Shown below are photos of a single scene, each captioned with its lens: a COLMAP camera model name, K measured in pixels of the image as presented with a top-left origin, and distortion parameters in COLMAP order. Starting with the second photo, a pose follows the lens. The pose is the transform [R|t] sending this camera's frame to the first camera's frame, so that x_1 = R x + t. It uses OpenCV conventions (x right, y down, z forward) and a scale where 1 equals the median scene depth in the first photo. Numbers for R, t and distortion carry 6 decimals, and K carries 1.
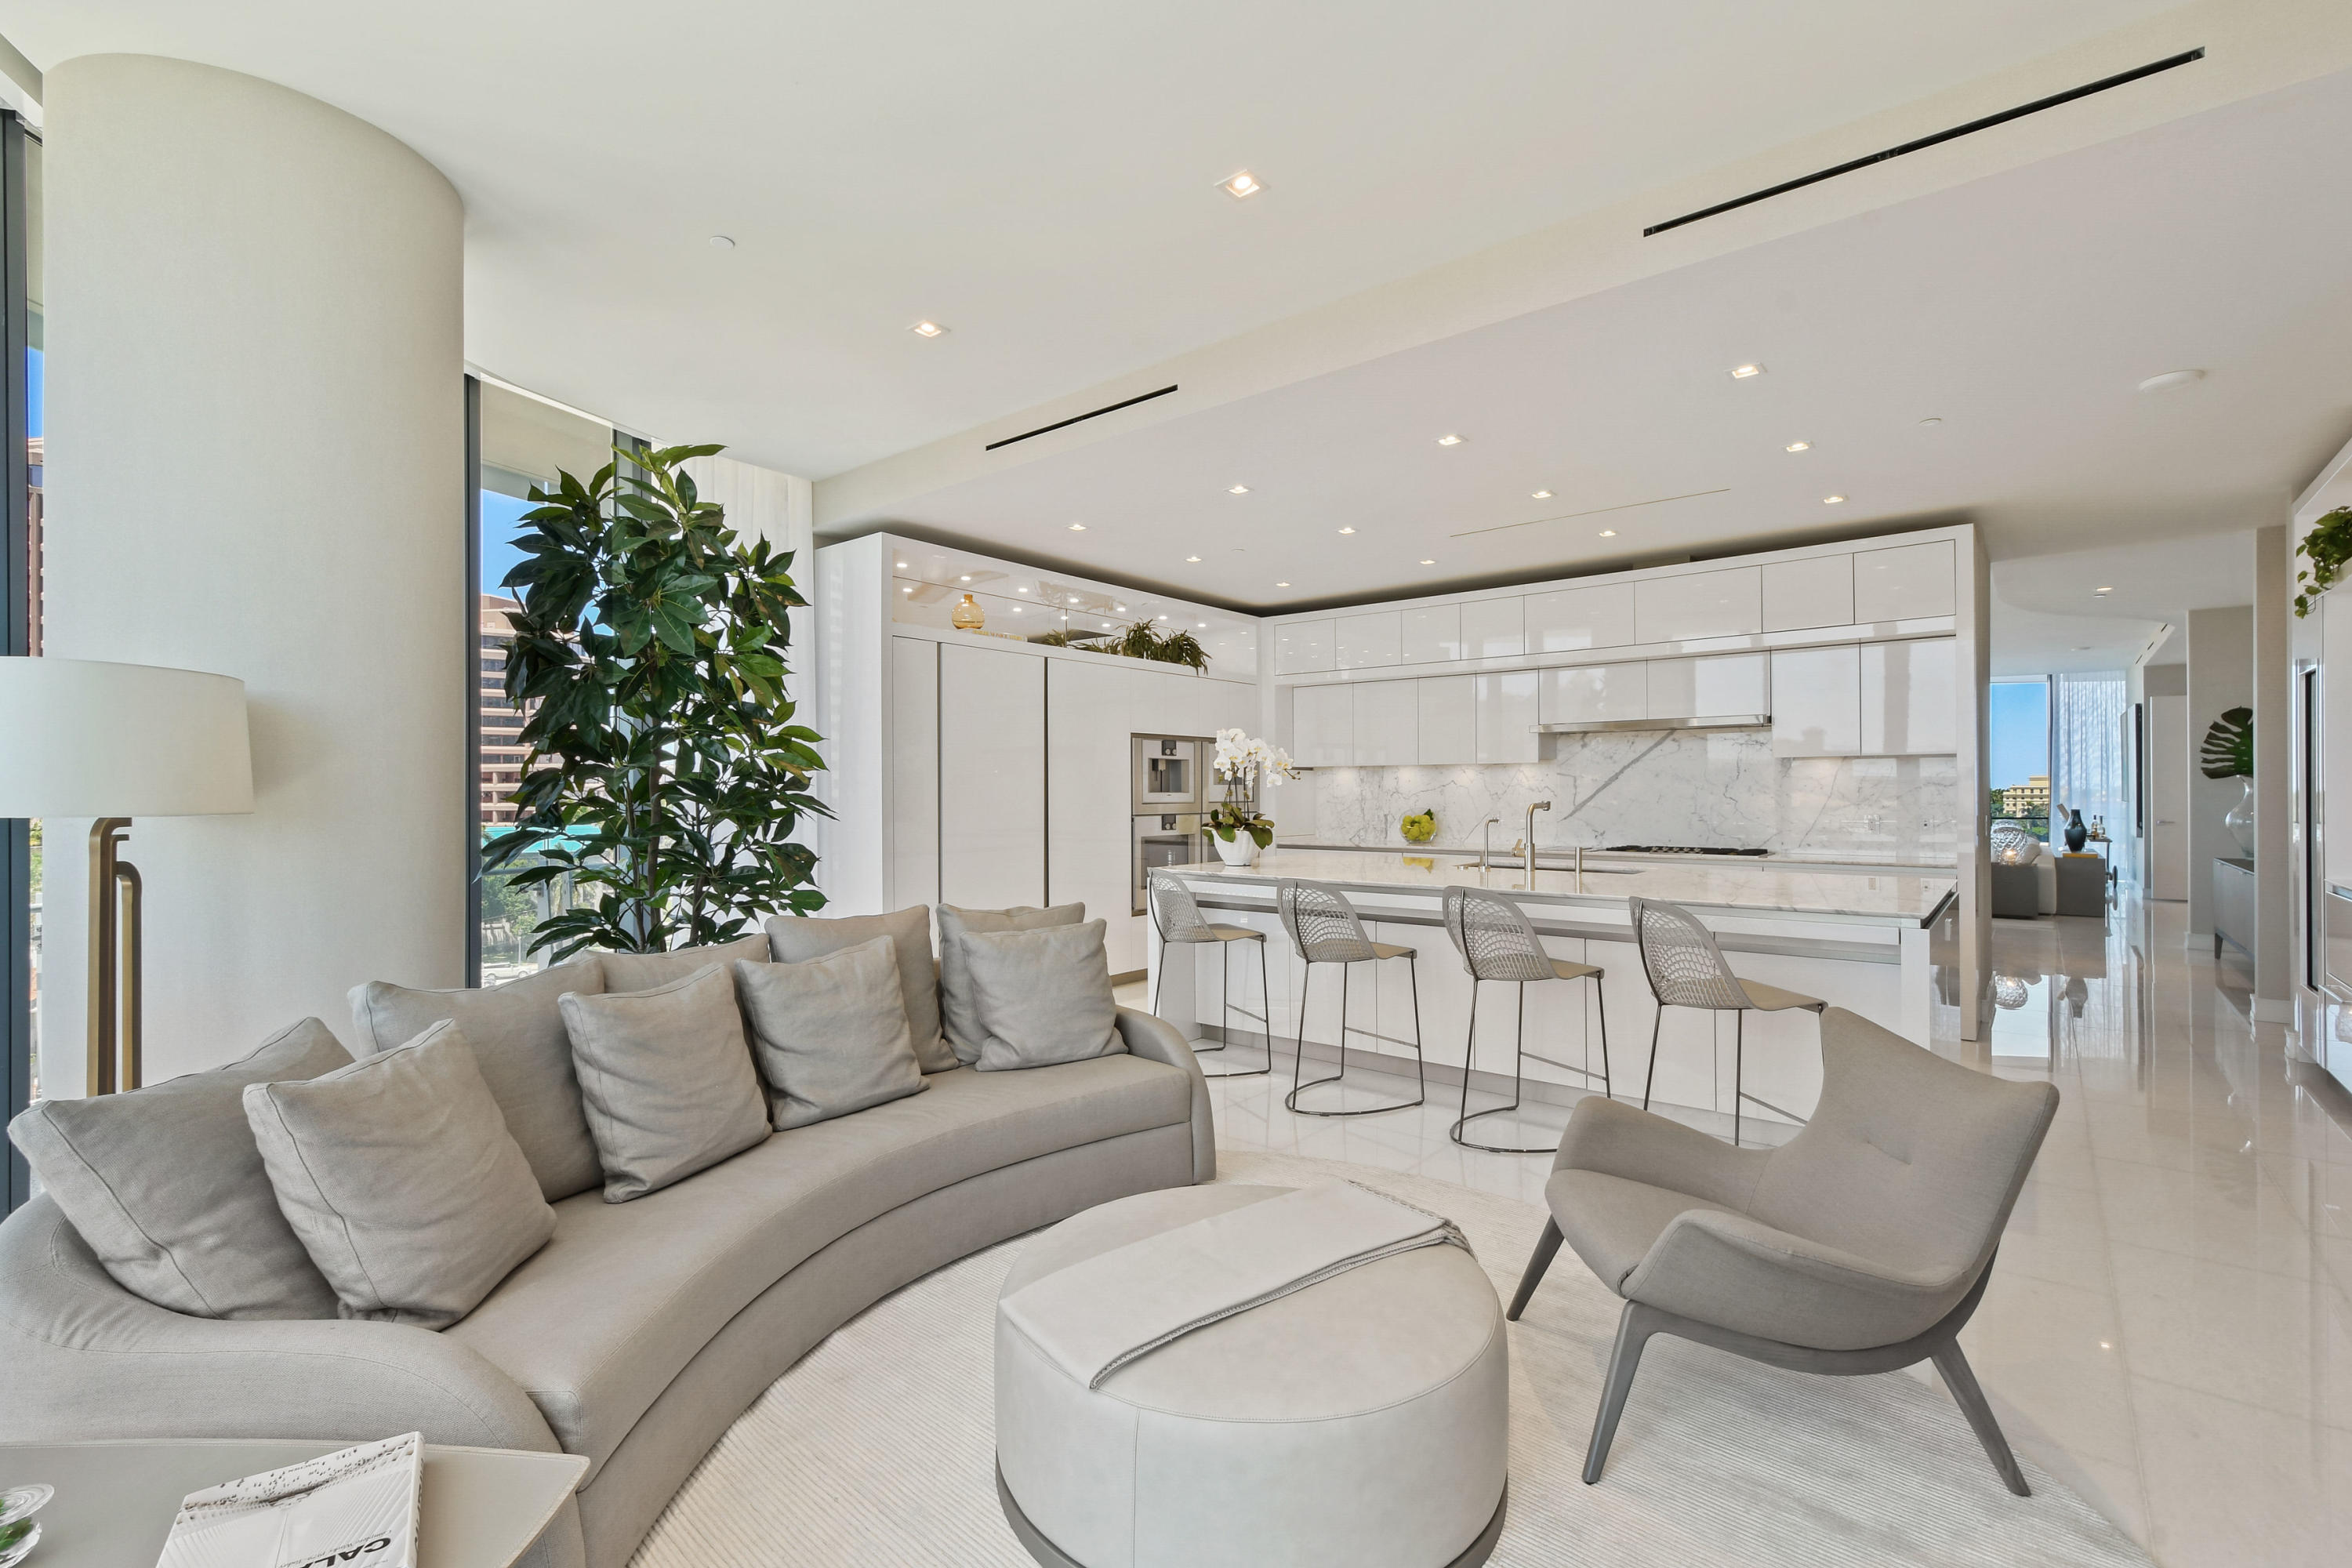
lens RADIAL K [[1054.5, 0, 1177.4], [0, 1054.5, 803.1], [0, 0, 1]] dist [0.016287, -0.000069]
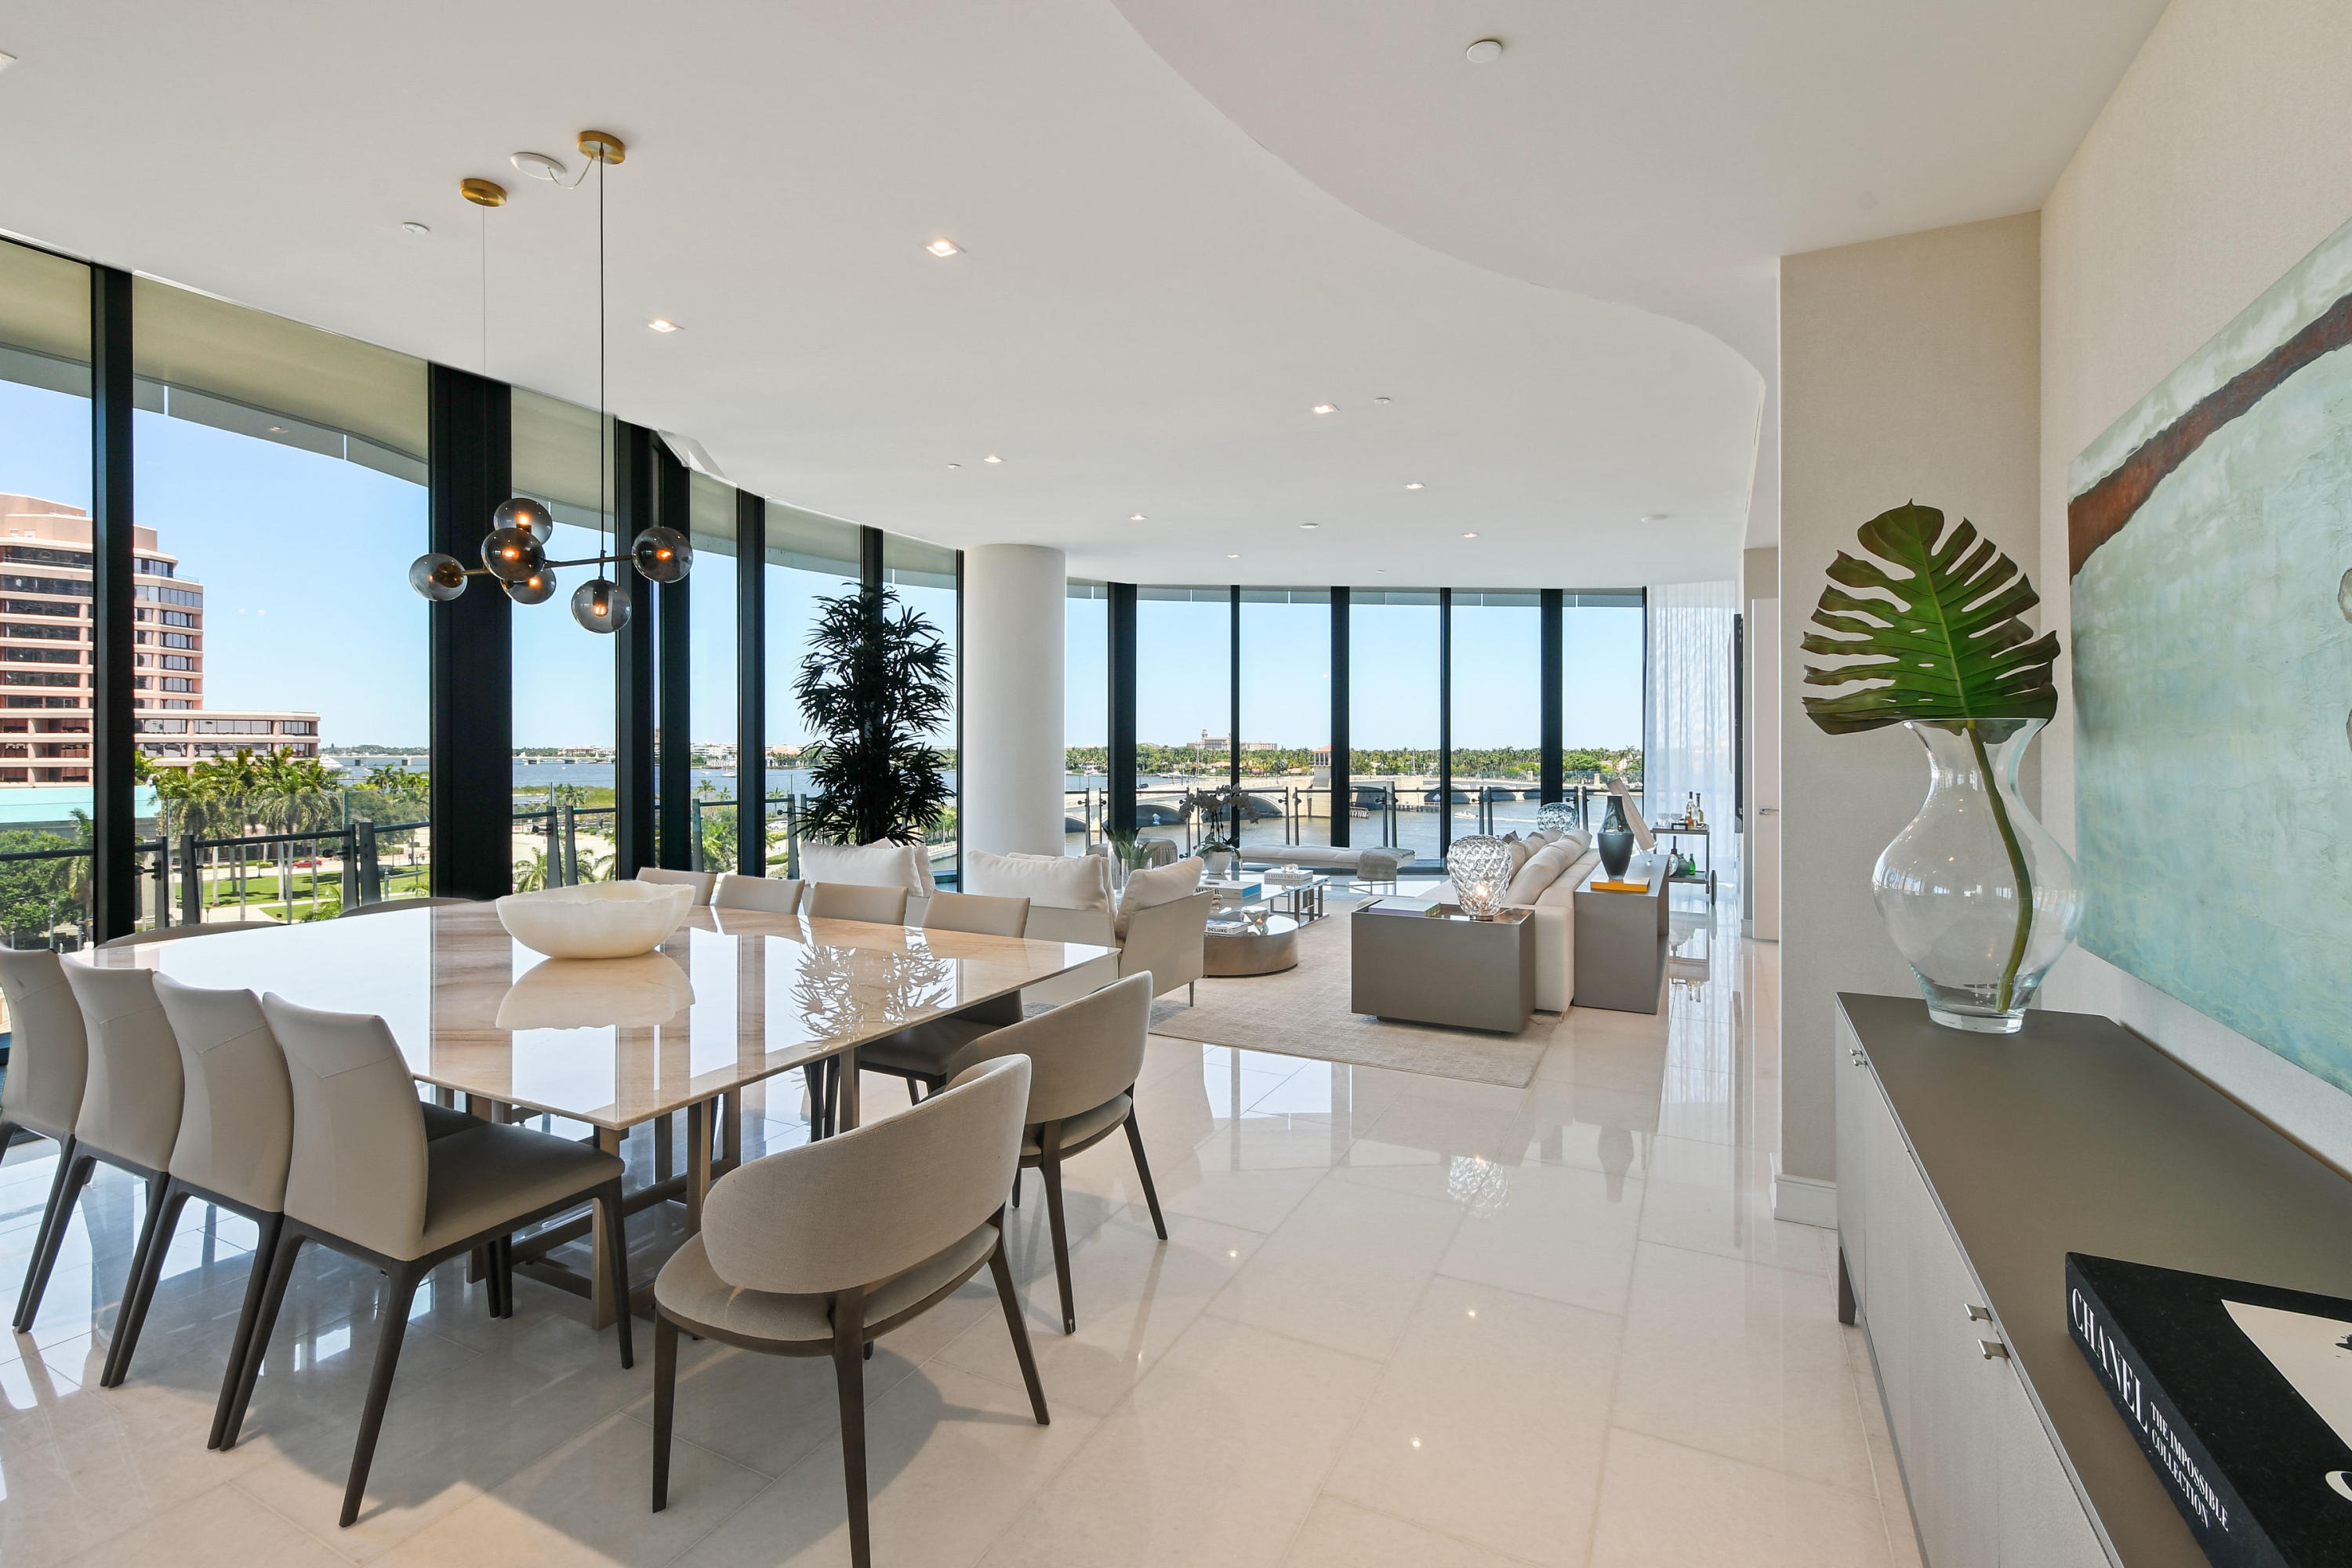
lens RADIAL K [[1054.5, 0, 1177.4], [0, 1054.5, 765.5], [0, 0, 1]] dist [0.016287, -0.000069]
pose [[0.978091, 0.000541, 0.208177, 0.384251], [-0.001837, 0.999980, 0.006031, -0.008013], [-0.208169, -0.006281, 0.978073, 0.395897]]
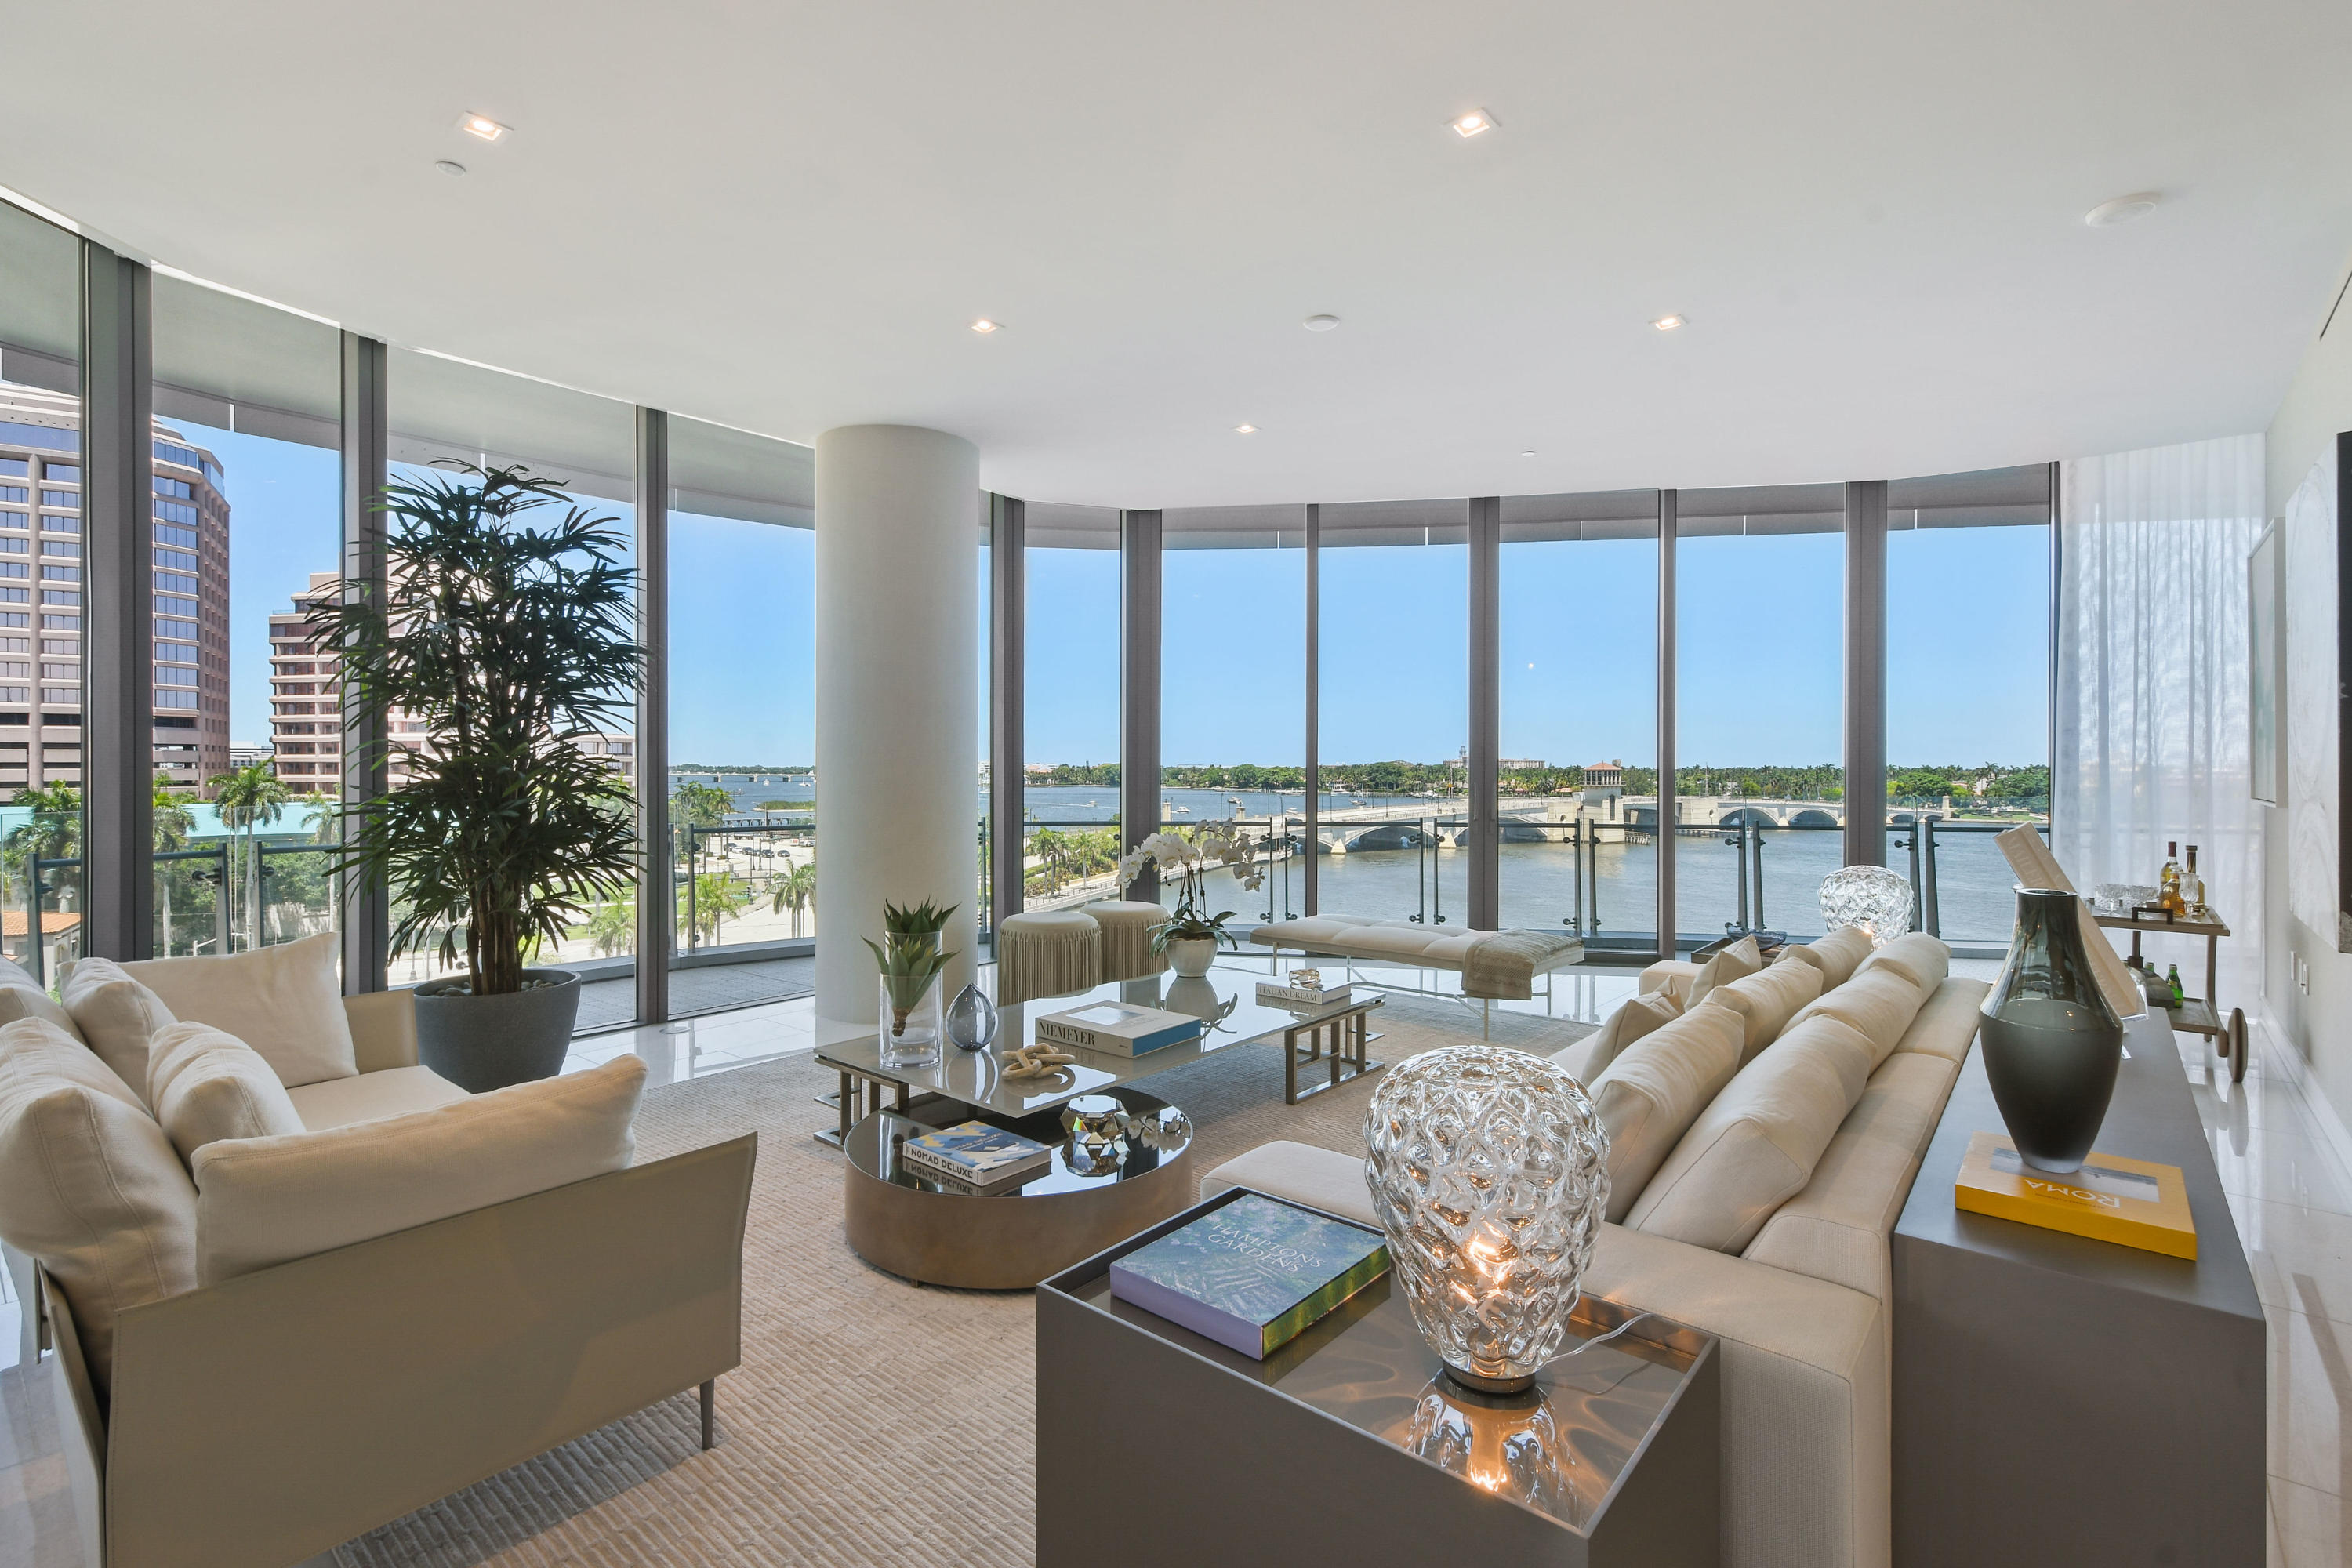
lens RADIAL K [[1054.5, 0, 1175.7], [0, 1054.5, 779.6], [0, 0, 1]] dist [0.016287, -0.000069]
pose [[0.999250, 0.003808, -0.038526, 0.521656], [-0.003707, 0.999989, 0.002698, -0.008171], [0.038536, -0.002554, 0.999254, 0.607782]]
